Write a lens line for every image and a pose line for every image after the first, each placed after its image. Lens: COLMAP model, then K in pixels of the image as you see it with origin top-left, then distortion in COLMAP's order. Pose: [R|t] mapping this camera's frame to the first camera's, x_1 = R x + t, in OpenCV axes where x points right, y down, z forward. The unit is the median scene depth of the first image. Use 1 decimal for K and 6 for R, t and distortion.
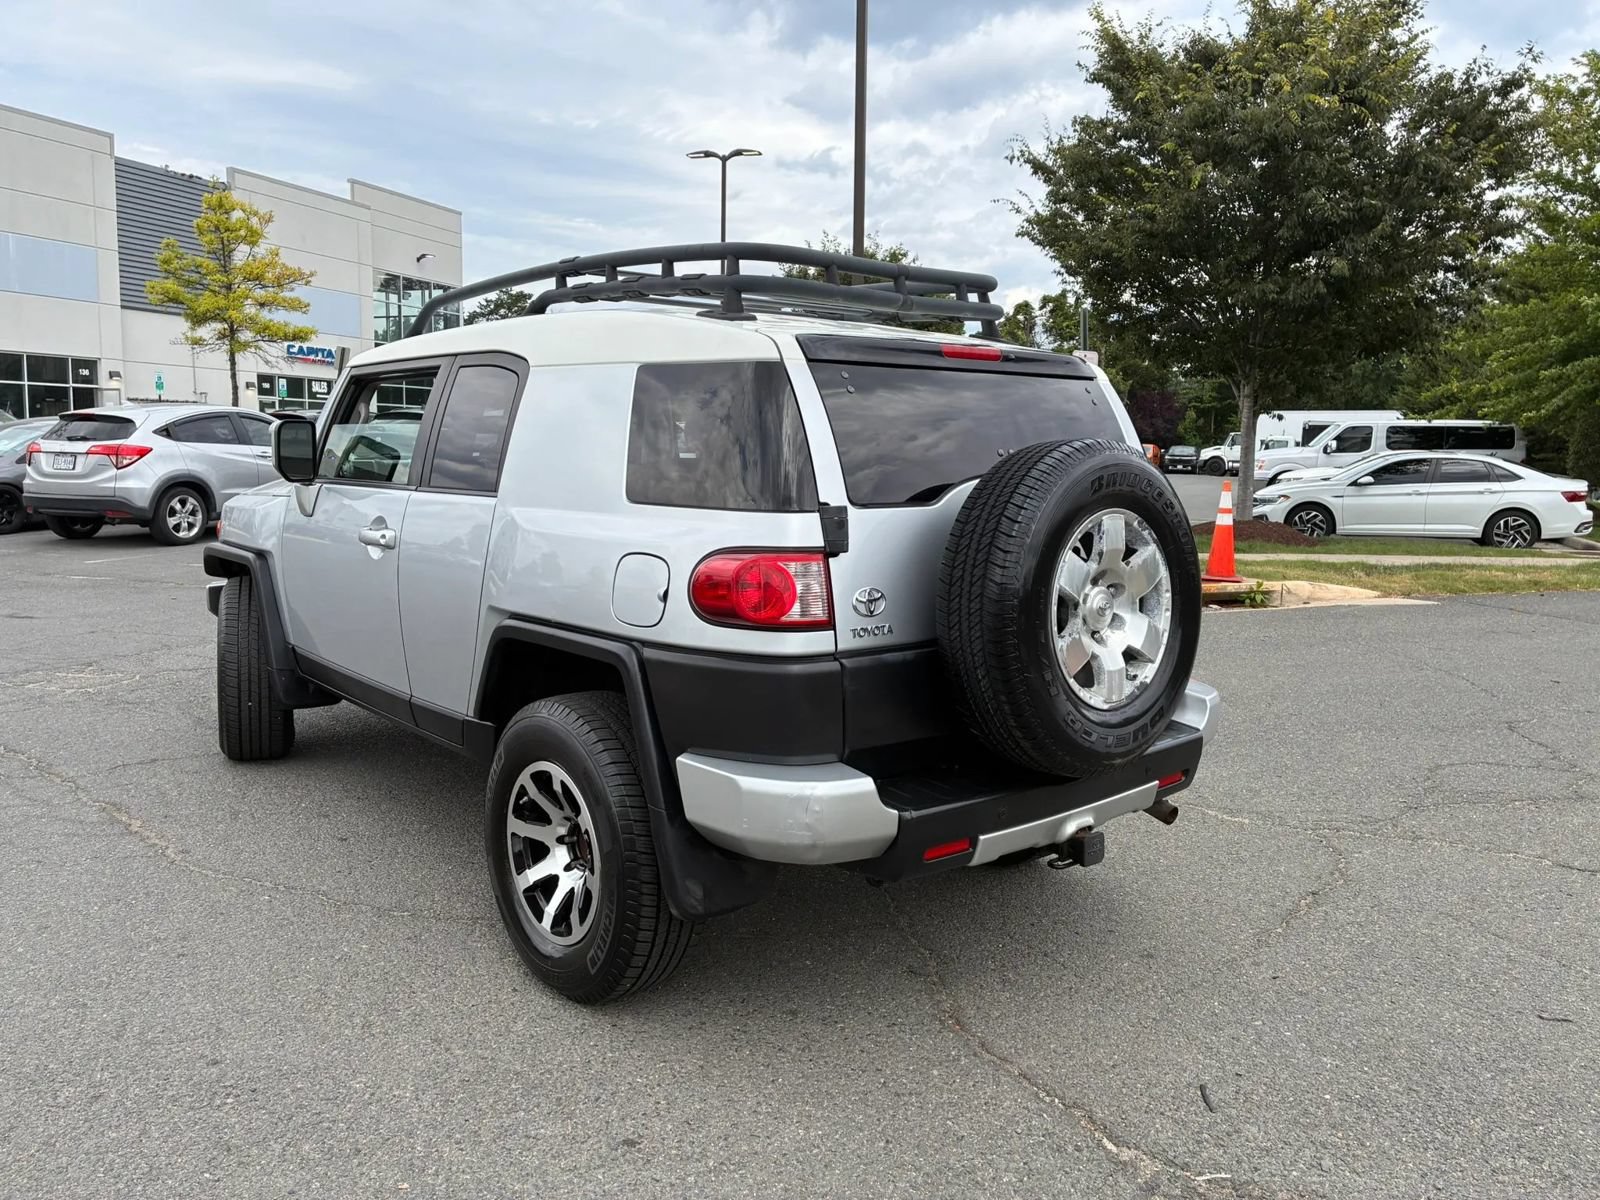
lens RADIAL K [[1207.1, 0, 800.0], [0, 1207.1, 591.6], [0, 0, 1]] dist [0.063215, -0.084291]
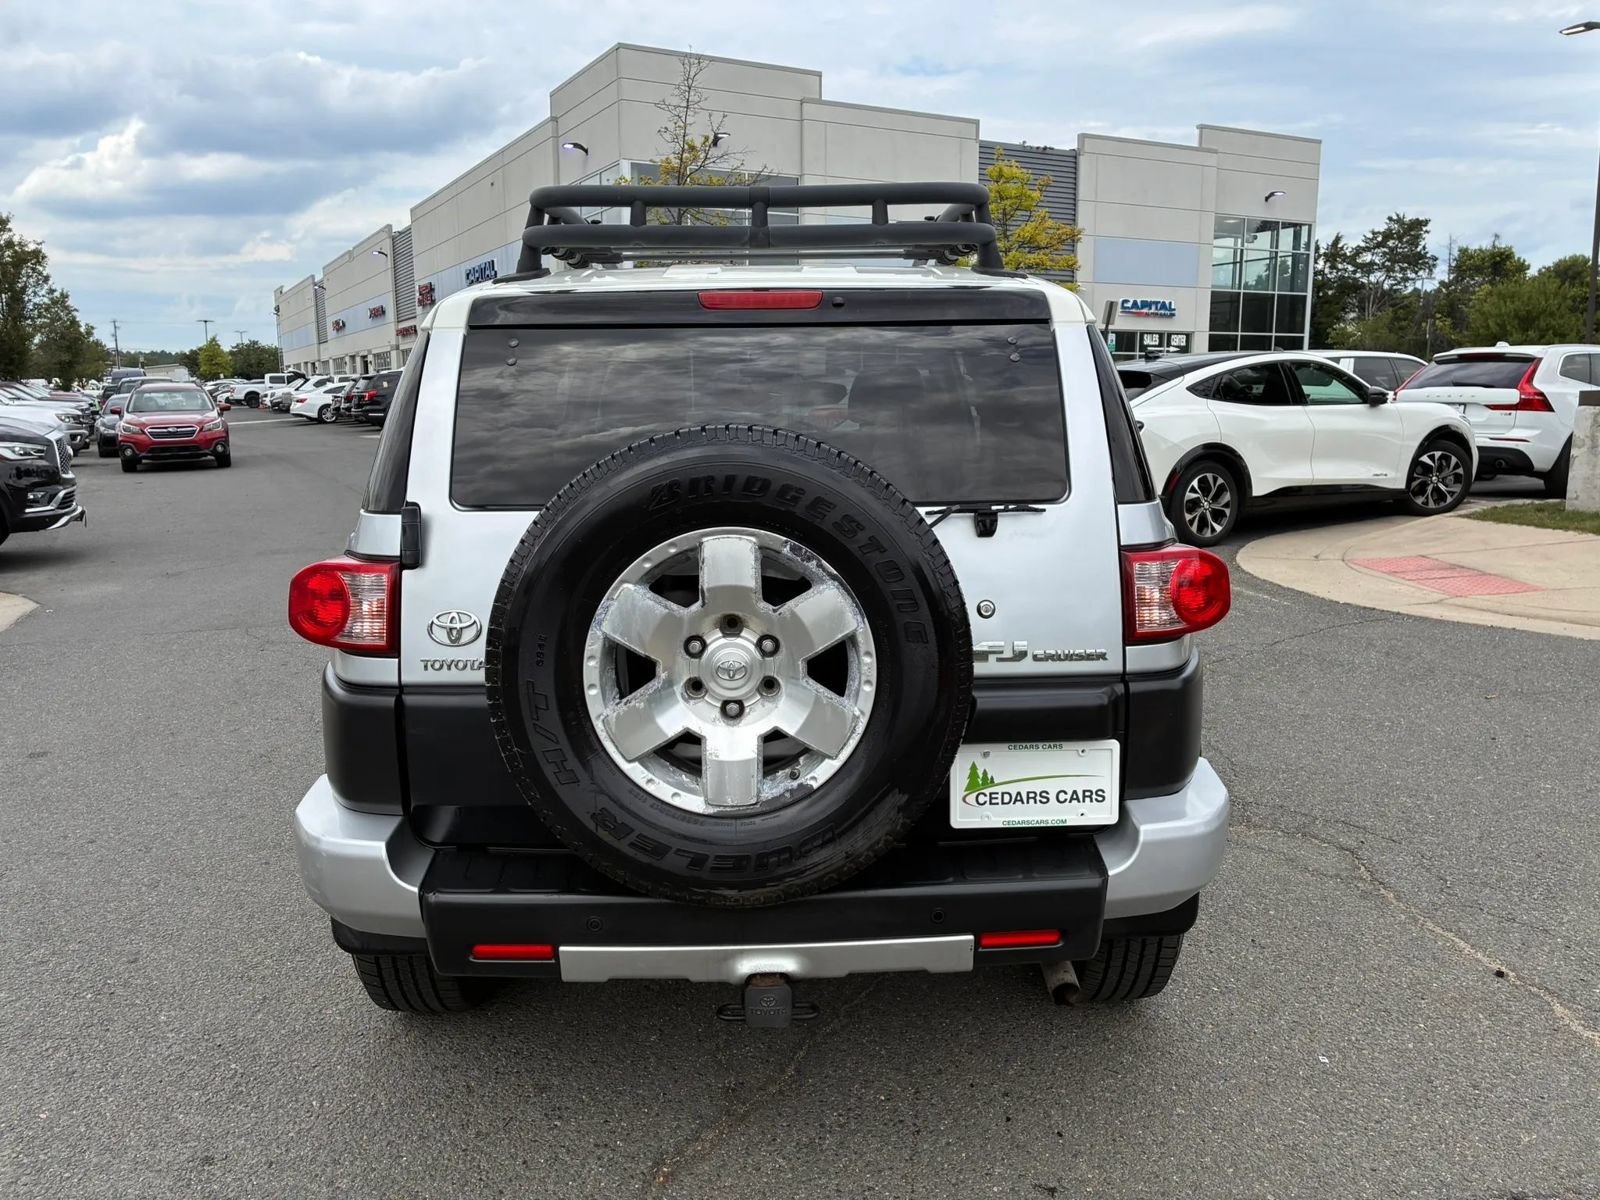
lens RADIAL K [[1204.4, 0, 806.5], [0, 1204.4, 599.5], [0, 0, 1]] dist [0.066475, -0.085265]
pose [[0.770540, 0.088442, -0.631226, 0.122723], [-0.058128, 0.995950, 0.068587, -0.013022], [0.634736, -0.016157, 0.772560, 0.085743]]
